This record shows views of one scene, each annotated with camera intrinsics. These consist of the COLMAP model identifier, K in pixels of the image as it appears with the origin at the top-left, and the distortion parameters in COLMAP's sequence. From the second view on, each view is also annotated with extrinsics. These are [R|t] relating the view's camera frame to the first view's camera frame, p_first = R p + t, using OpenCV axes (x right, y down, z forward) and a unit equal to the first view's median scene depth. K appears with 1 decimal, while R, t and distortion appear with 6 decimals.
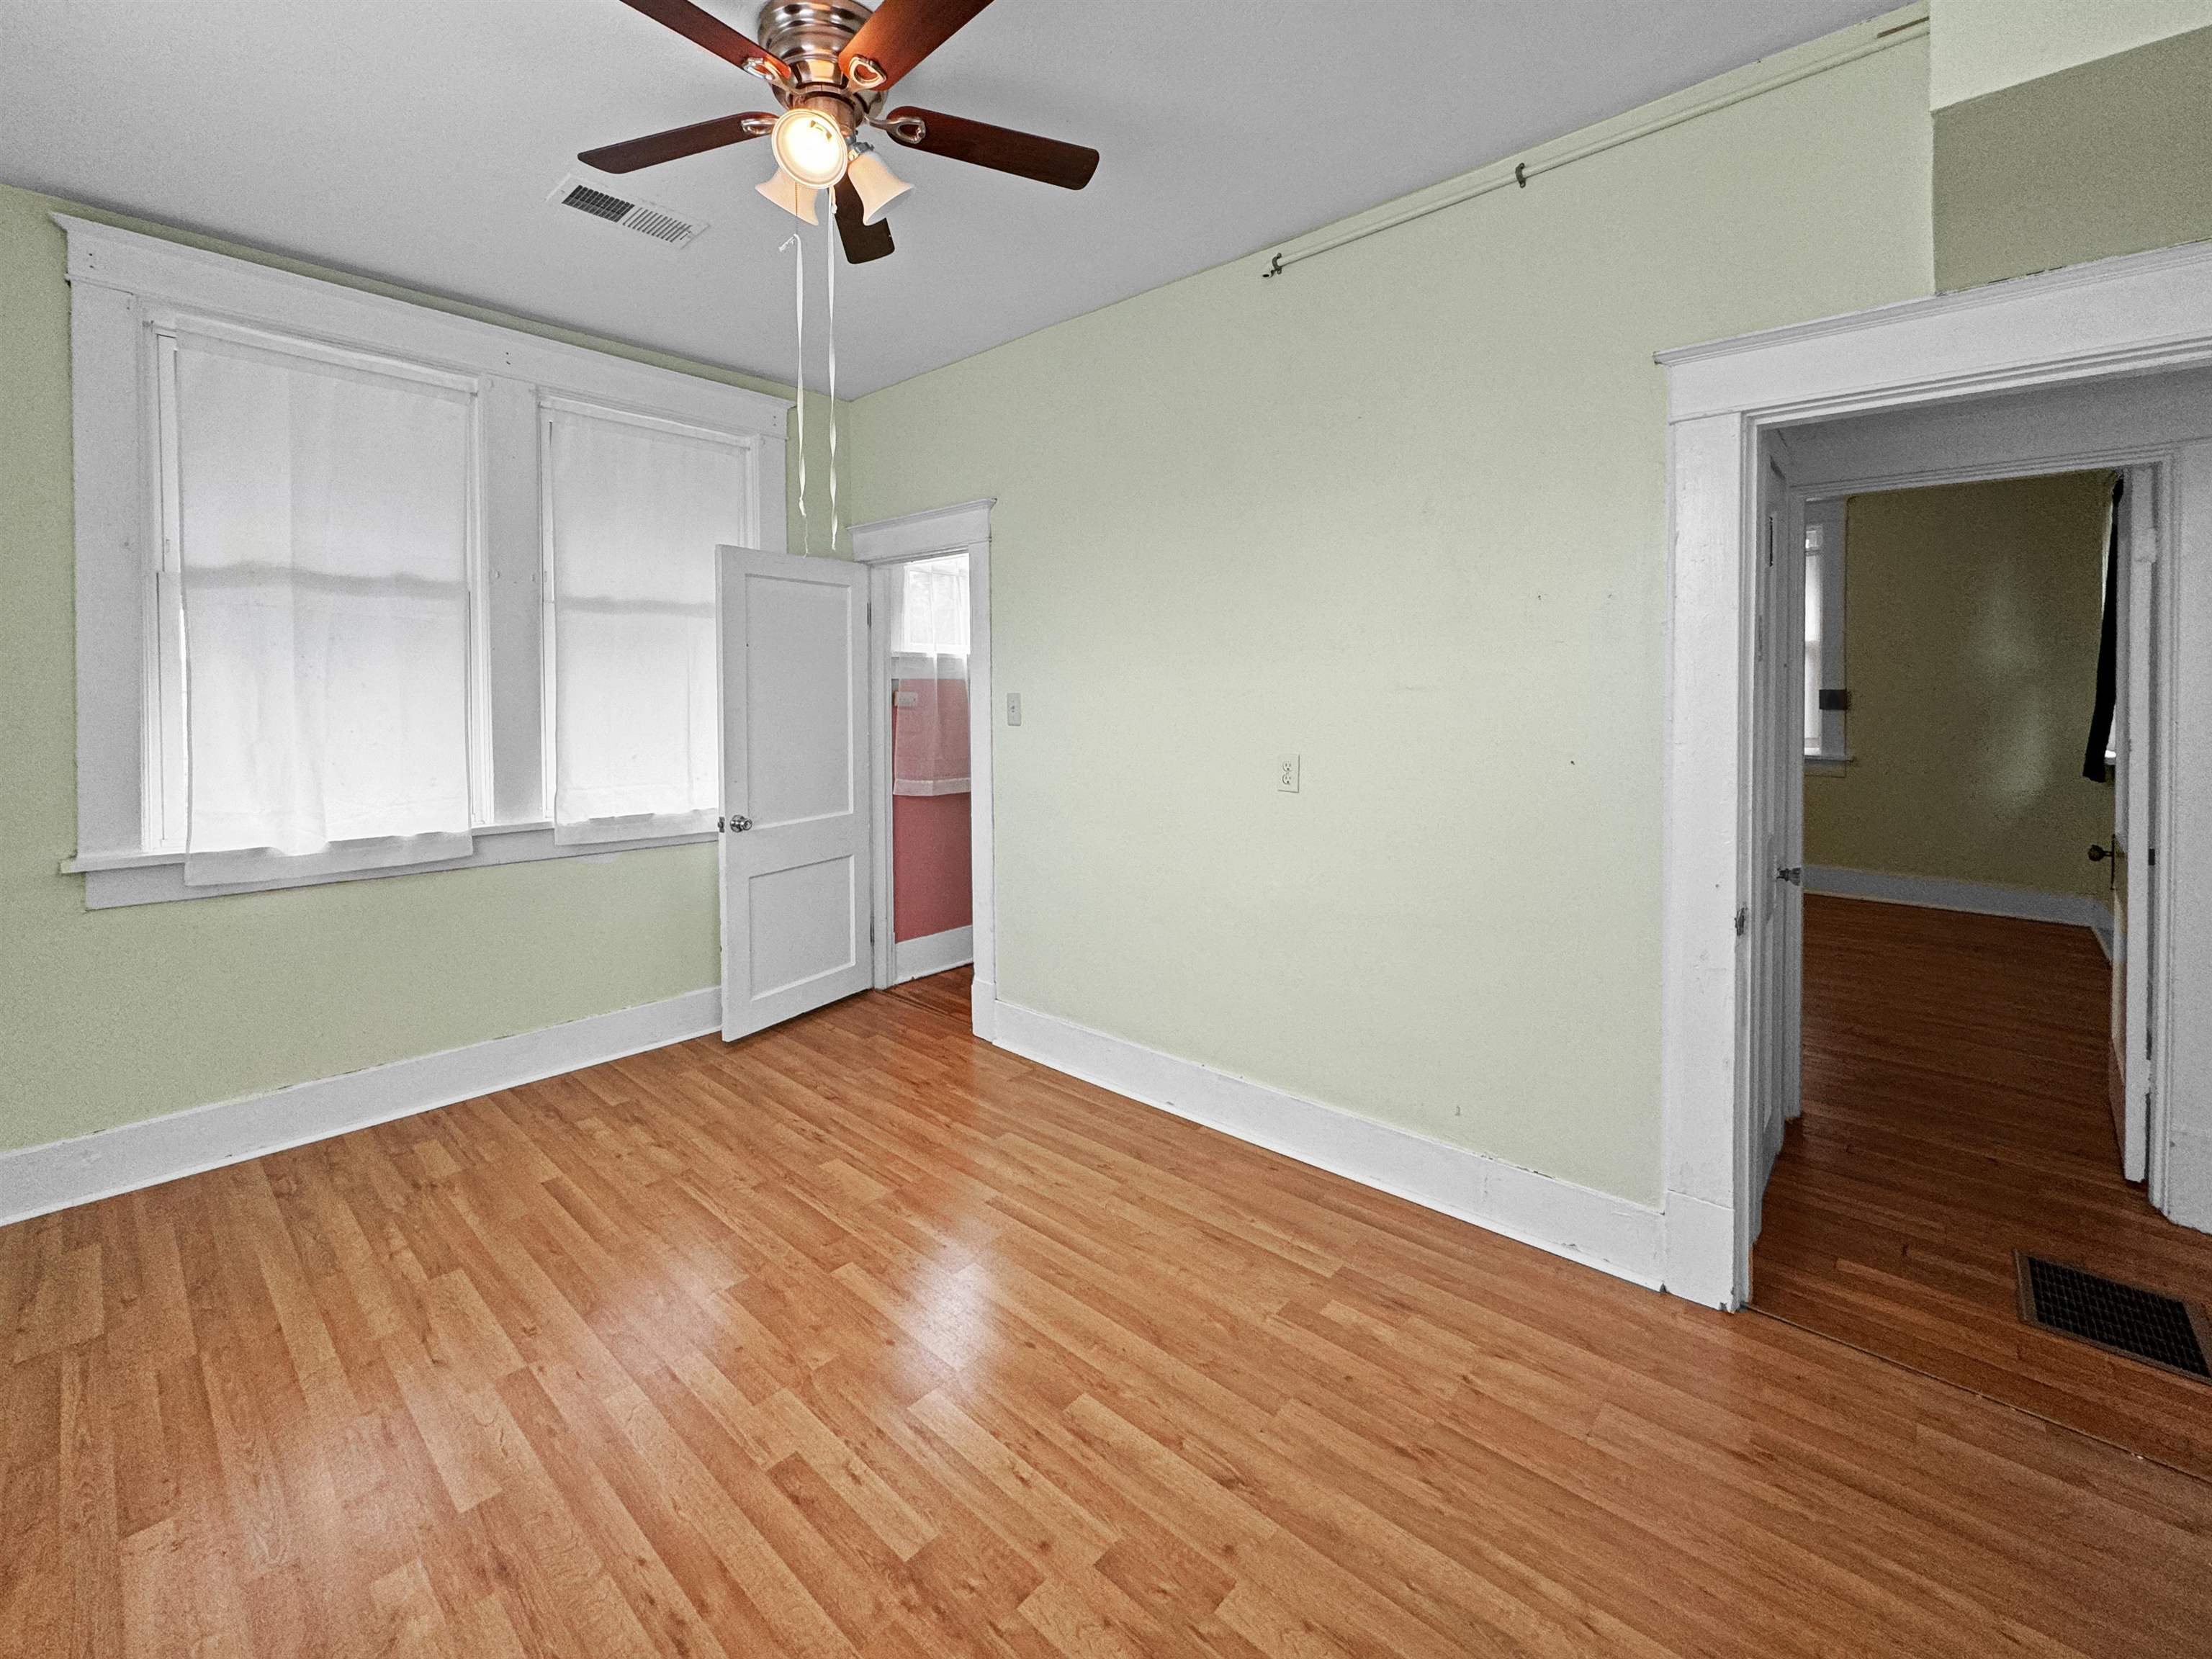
lens RADIAL K [[874.6, 0, 1181.0], [0, 874.6, 684.6], [0, 0, 1]] dist [-0.002000, -0.000036]
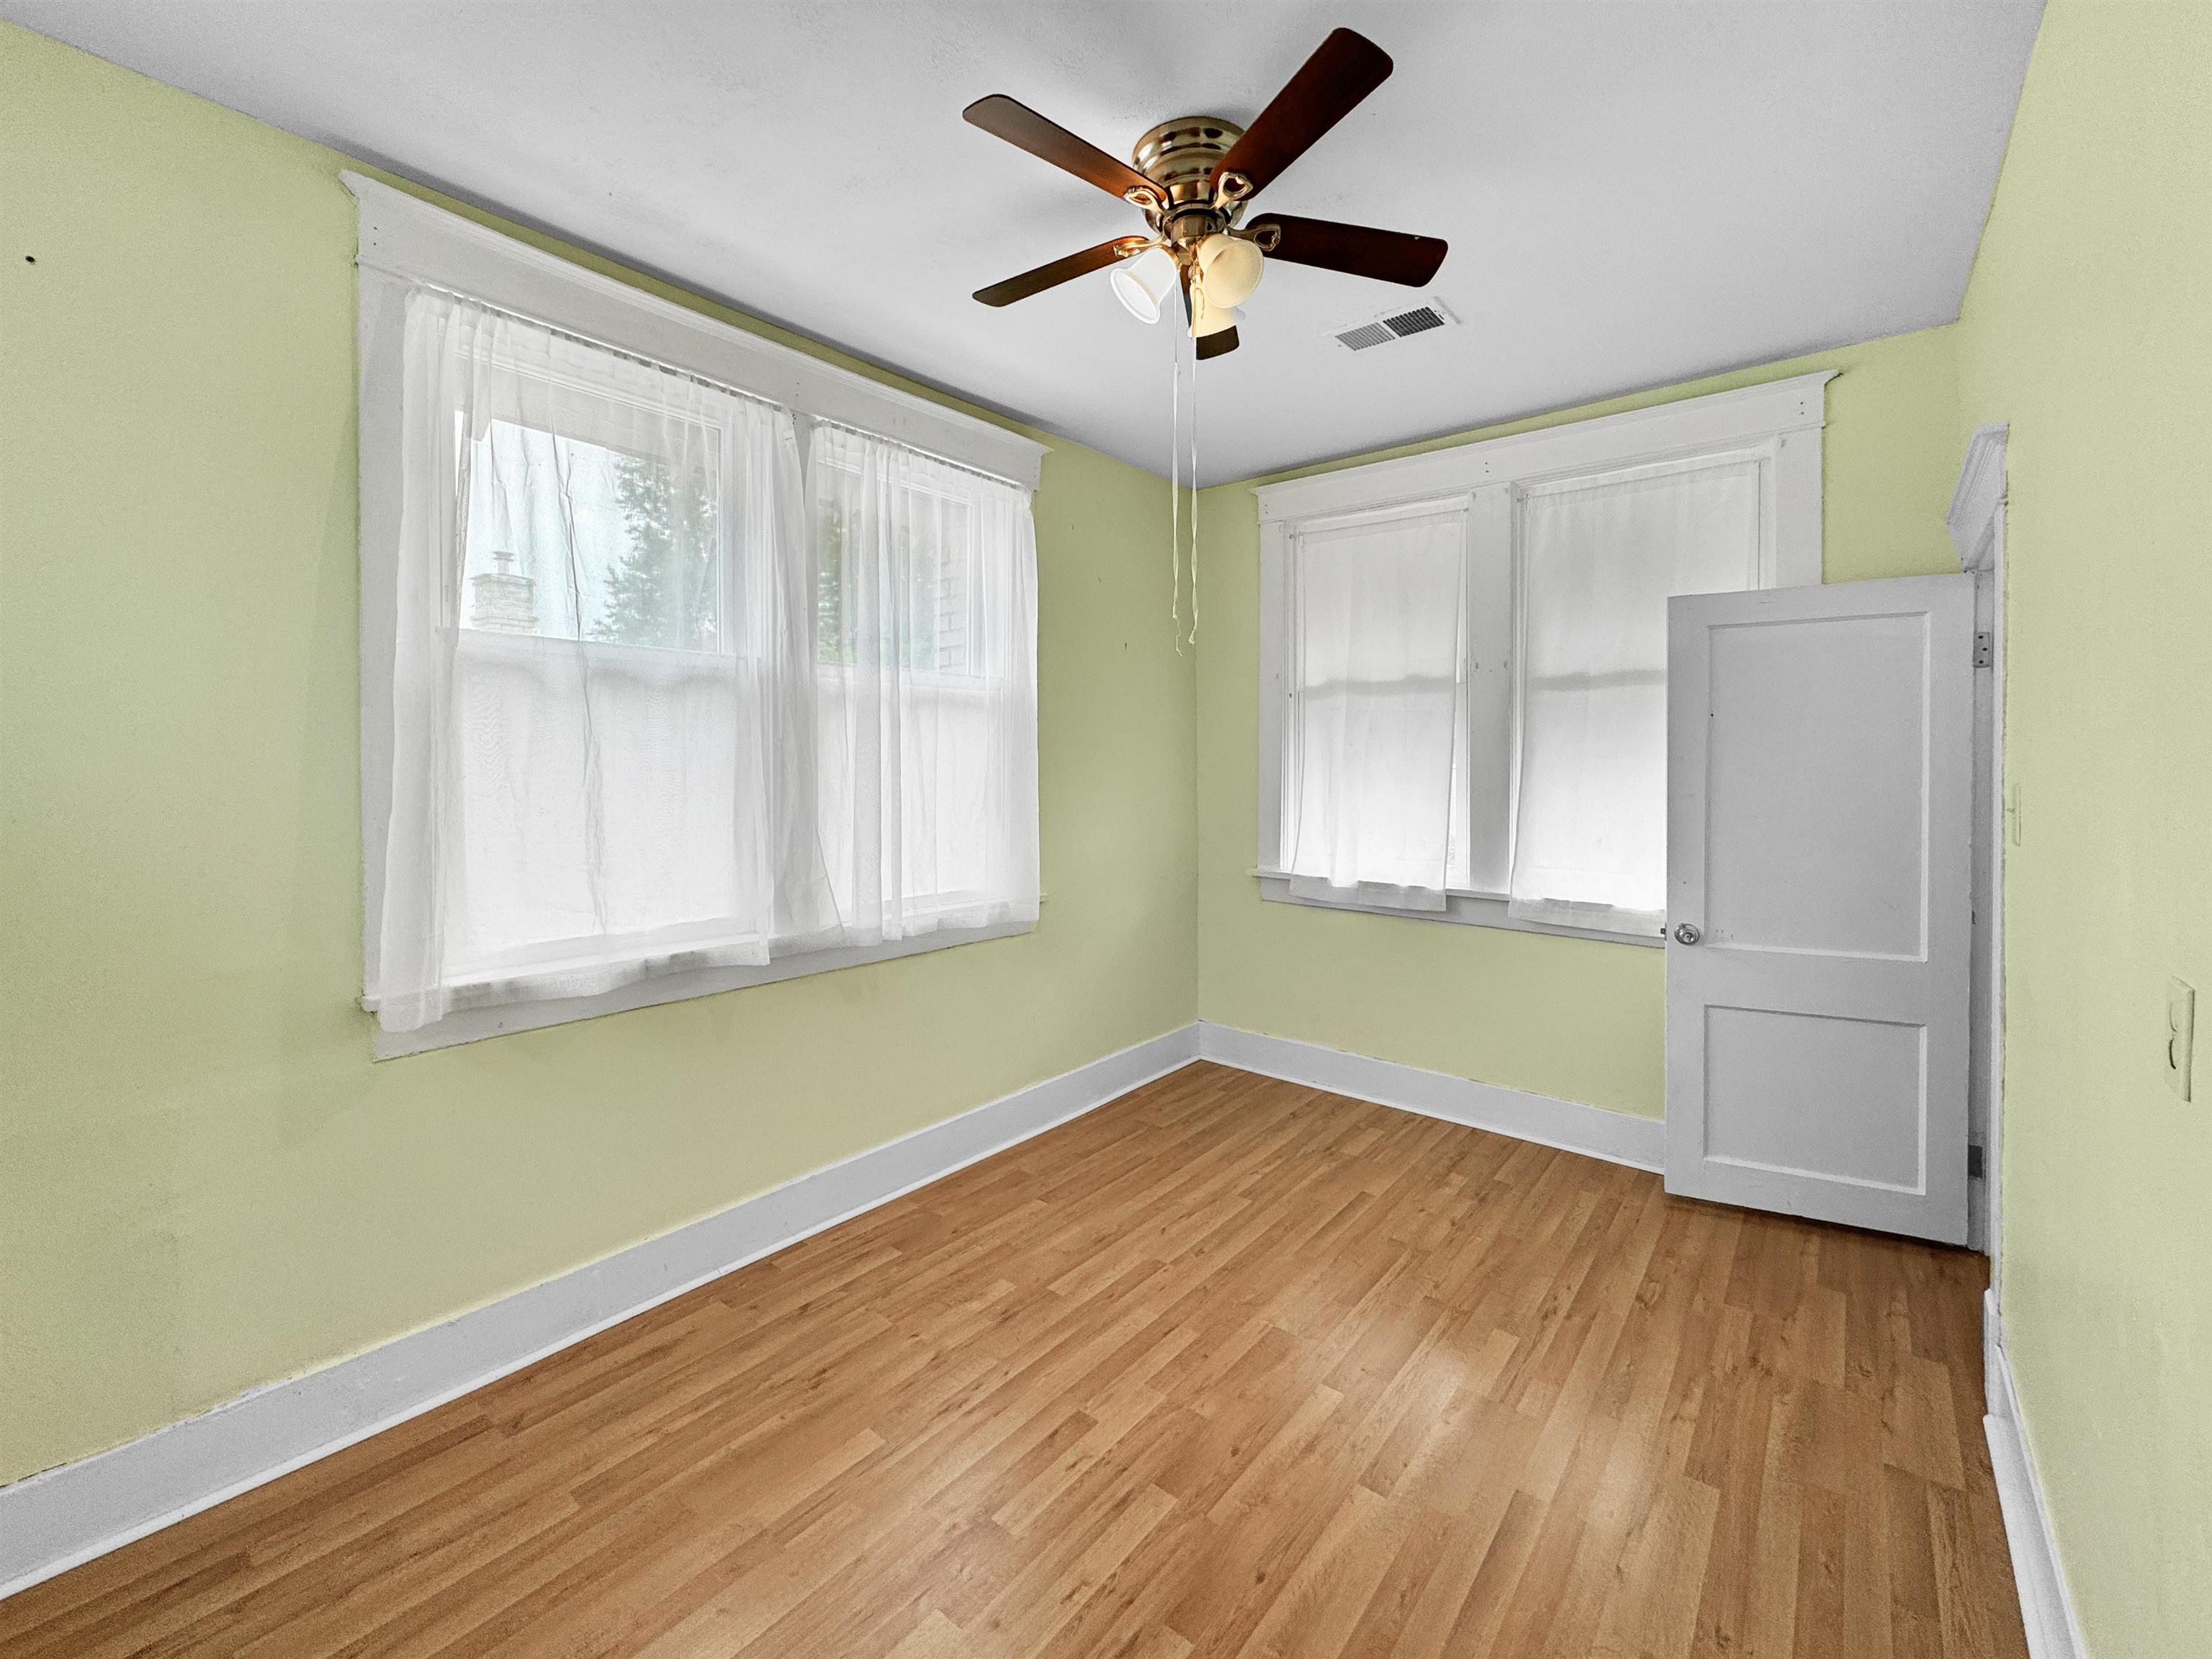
lens RADIAL K [[969.8, 0, 1117.1], [0, 969.8, 755.7], [0, 0, 1]] dist [-0.000880, 0.000596]
pose [[0.014316, -0.002008, -0.999896, 0.598857], [0.006847, 0.999975, -0.001911, -0.015757], [0.999874, -0.006819, 0.014329, 0.691048]]
